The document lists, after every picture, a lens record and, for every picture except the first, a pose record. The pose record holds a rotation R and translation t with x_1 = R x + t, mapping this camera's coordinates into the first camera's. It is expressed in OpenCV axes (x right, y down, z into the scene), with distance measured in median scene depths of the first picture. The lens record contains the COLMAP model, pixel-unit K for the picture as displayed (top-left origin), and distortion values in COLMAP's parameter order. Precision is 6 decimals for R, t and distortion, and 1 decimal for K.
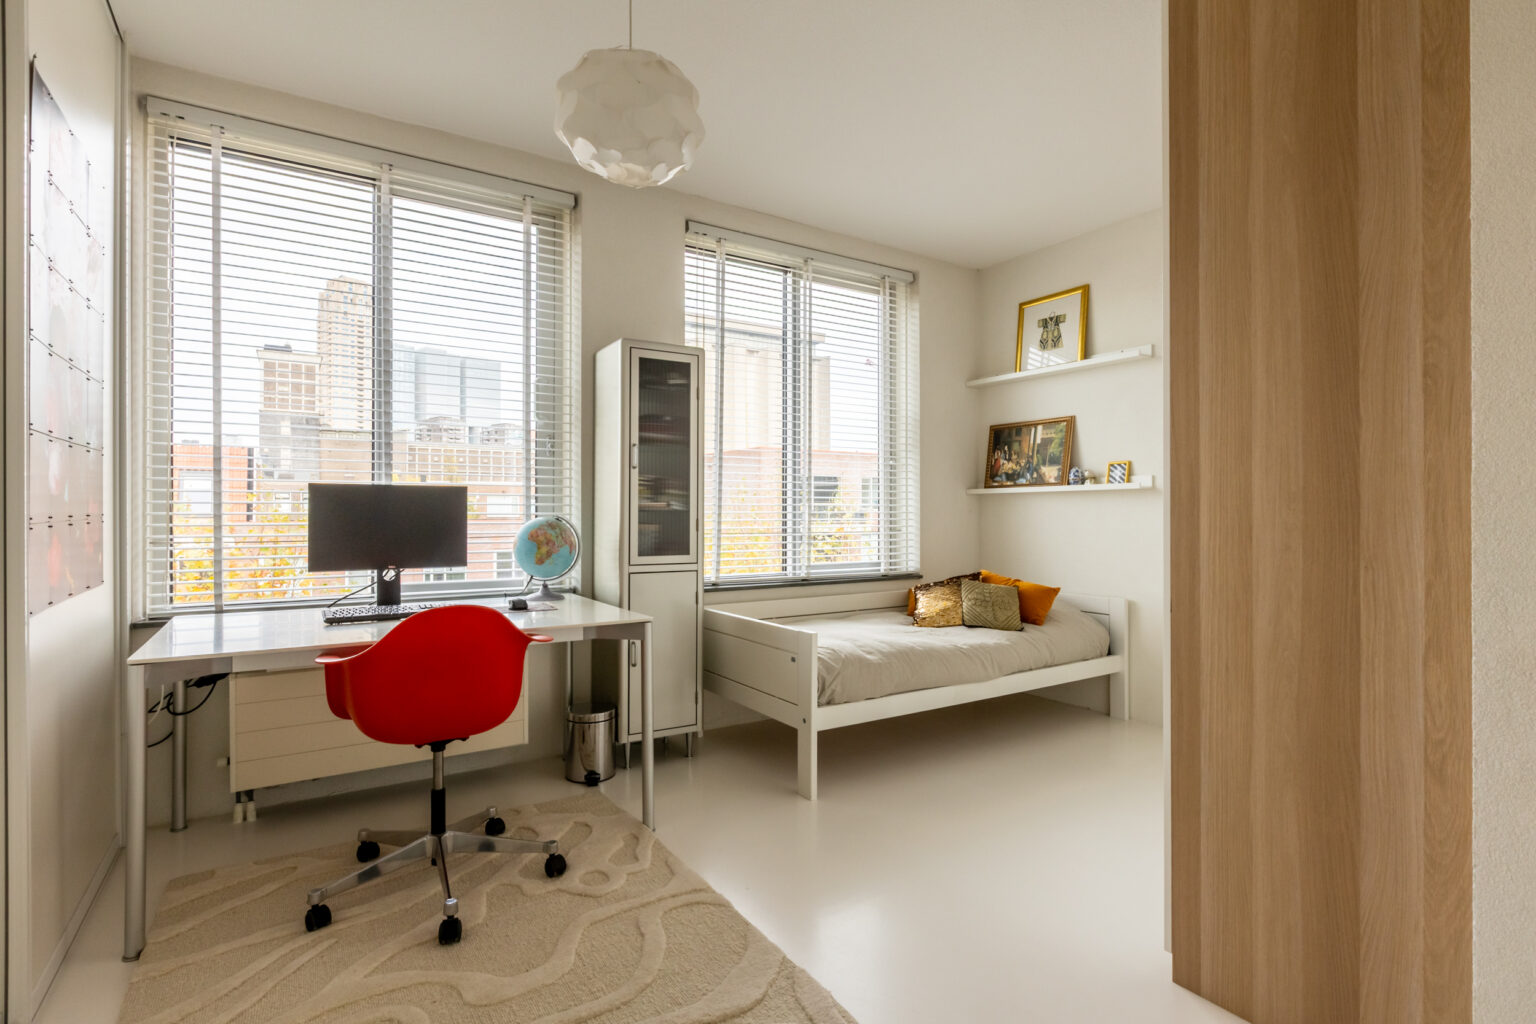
lens RADIAL K [[740.9, 0, 767.1], [0, 740.9, 504.3], [0, 0, 1]] dist [-0.000802, -0.000086]
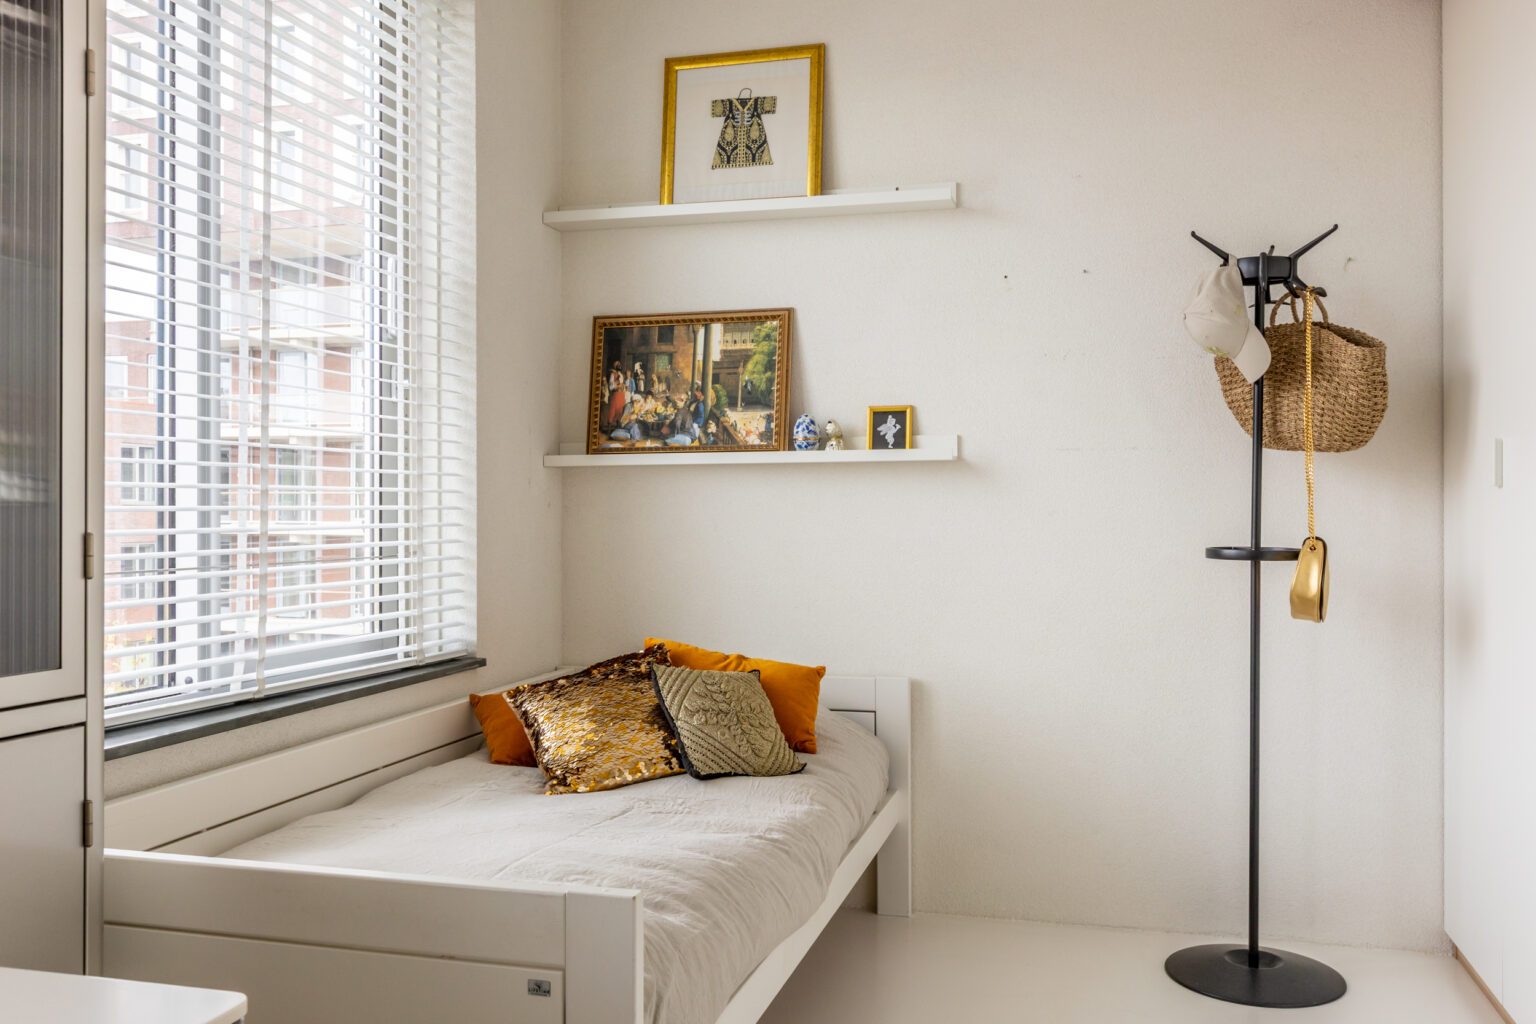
lens RADIAL K [[1306.1, 0, 768.0], [0, 1306.1, 512.0], [0, 0, 1]] dist [-0.052242, 0.002385]
pose [[0.735843, -0.003296, 0.677144, -0.168150], [-0.004929, 0.999936, 0.010224, 0.004973], [-0.677134, -0.010861, 0.735779, 0.360511]]
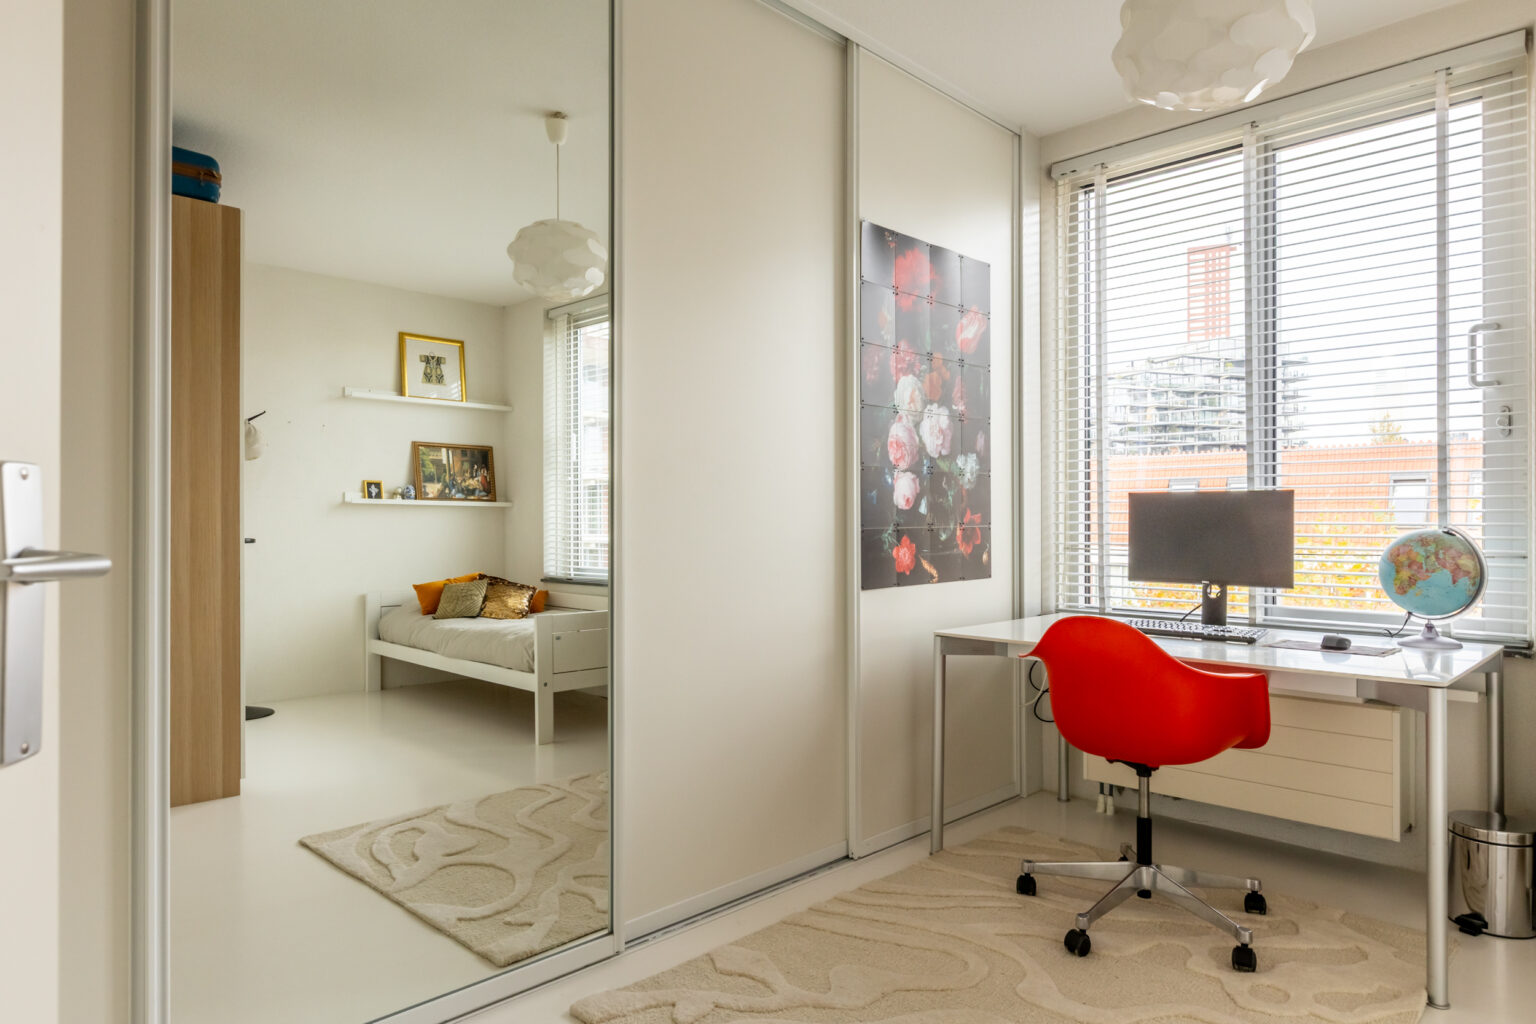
lens RADIAL K [[960.9, 0, 768.0], [0, 960.9, 512.0], [0, 0, 1]] dist [0.001974, 0.000891]
pose [[0.220826, -0.010990, -0.975251, 2.957765], [0.006168, 0.999932, -0.009871, 0.041645], [0.975294, -0.003836, 0.220879, 1.250746]]
